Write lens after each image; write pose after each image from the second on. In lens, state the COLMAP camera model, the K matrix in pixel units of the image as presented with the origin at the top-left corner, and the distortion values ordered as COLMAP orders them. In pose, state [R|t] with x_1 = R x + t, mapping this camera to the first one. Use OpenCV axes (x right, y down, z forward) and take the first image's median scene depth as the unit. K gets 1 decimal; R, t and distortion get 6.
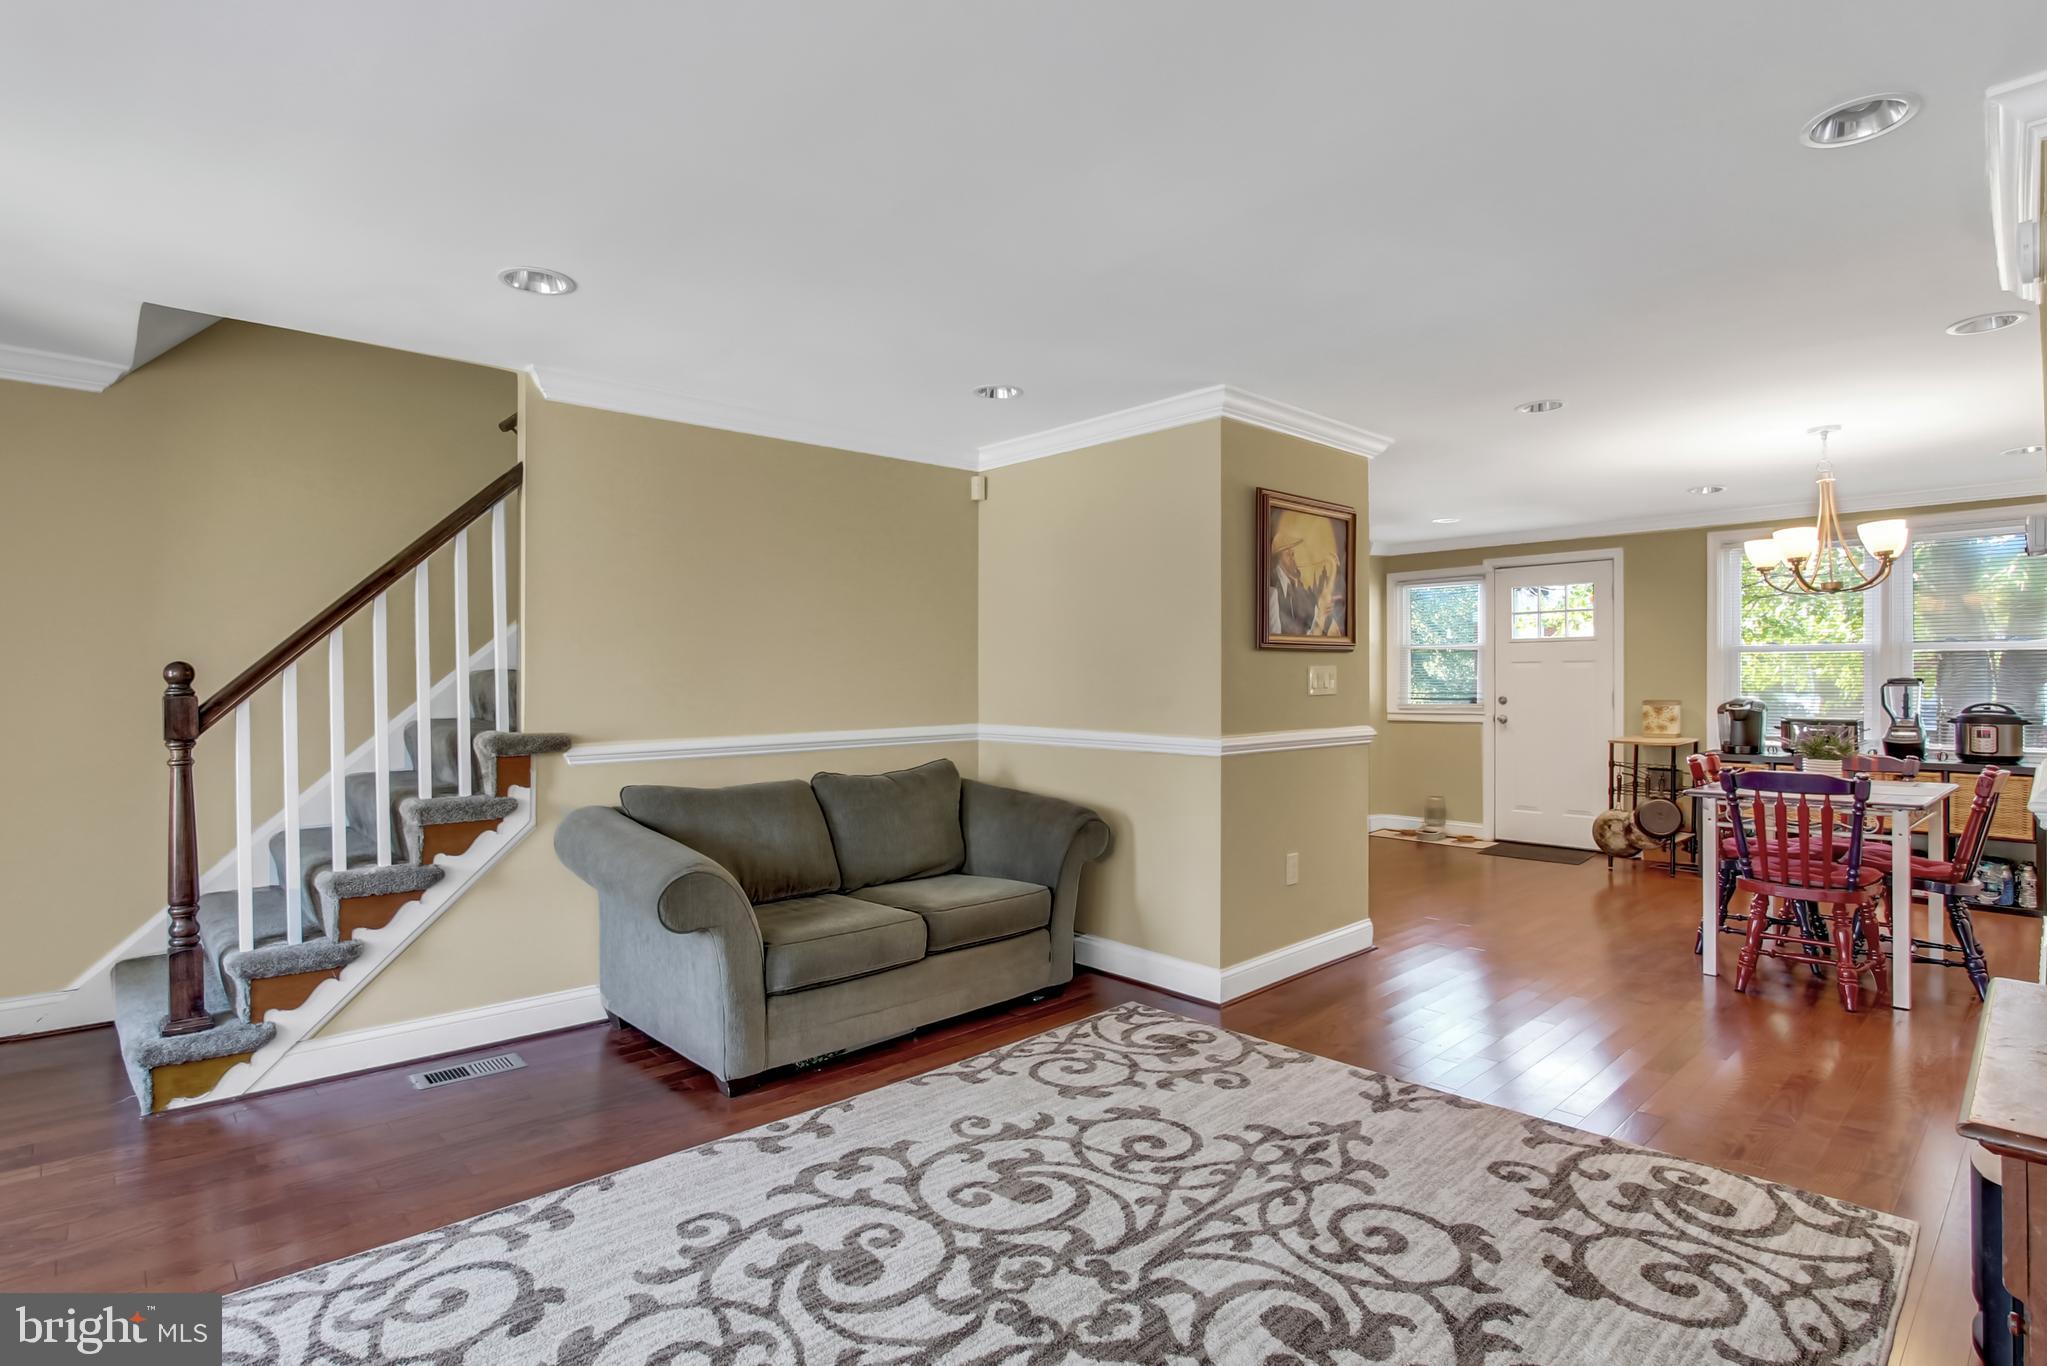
lens RADIAL K [[979.4, 0, 991.0], [0, 979.4, 685.9], [0, 0, 1]] dist [-0.015531, -0.000341]
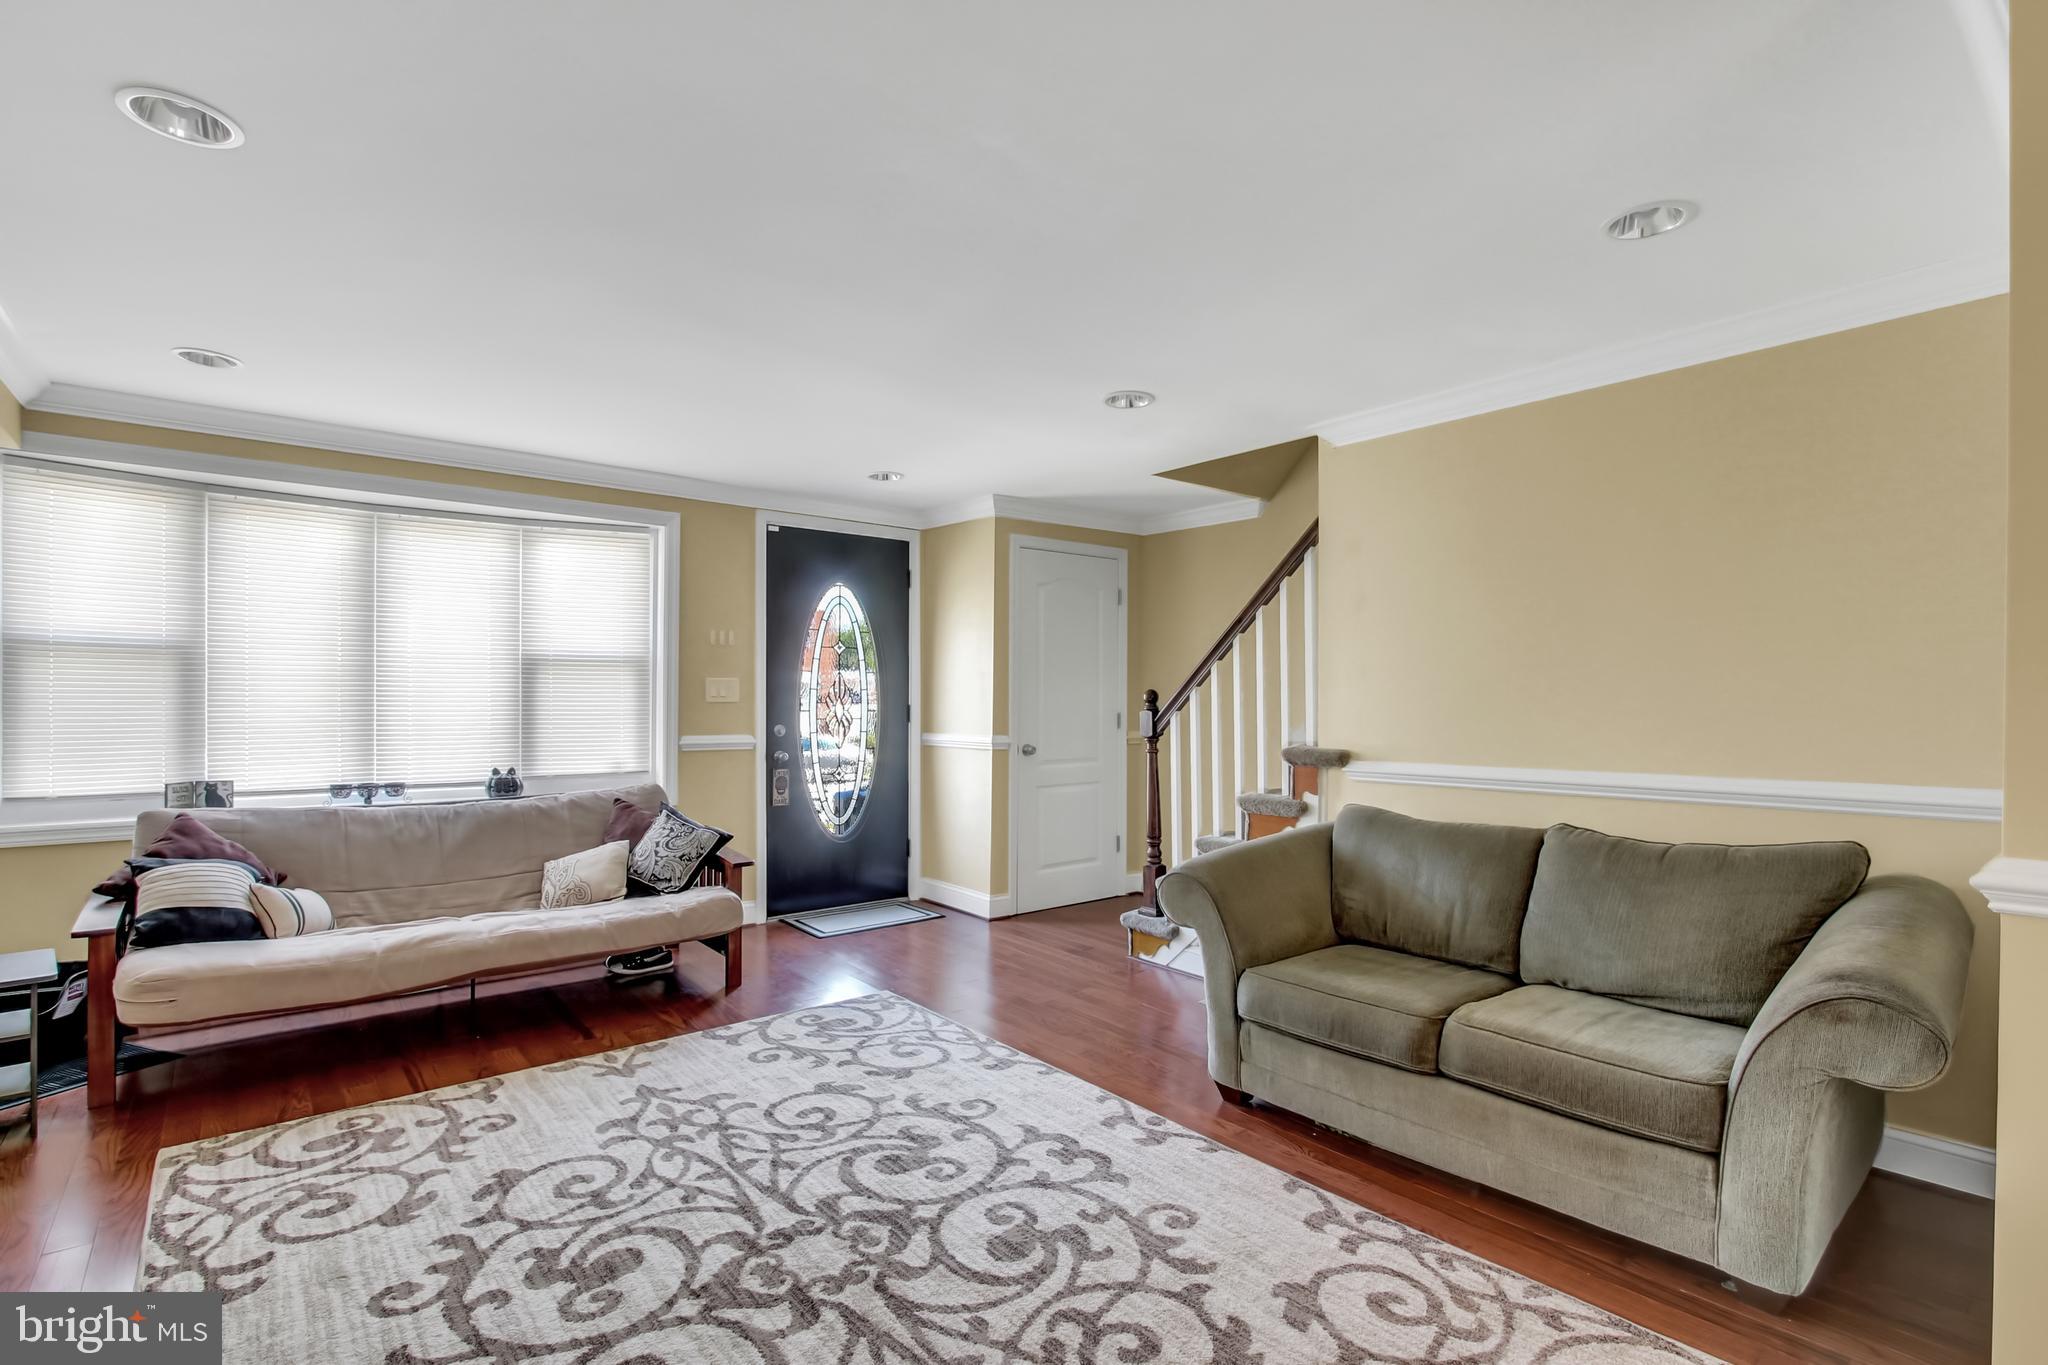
lens RADIAL K [[949.8, 0, 1090.0], [0, 949.8, 686.1], [0, 0, 1]] dist [-0.015778, 0.000106]
pose [[0.017390, -0.011630, -0.999781, 0.952850], [-0.010118, 0.999879, -0.011807, -0.013313], [0.999798, 0.010322, 0.017271, 1.047374]]
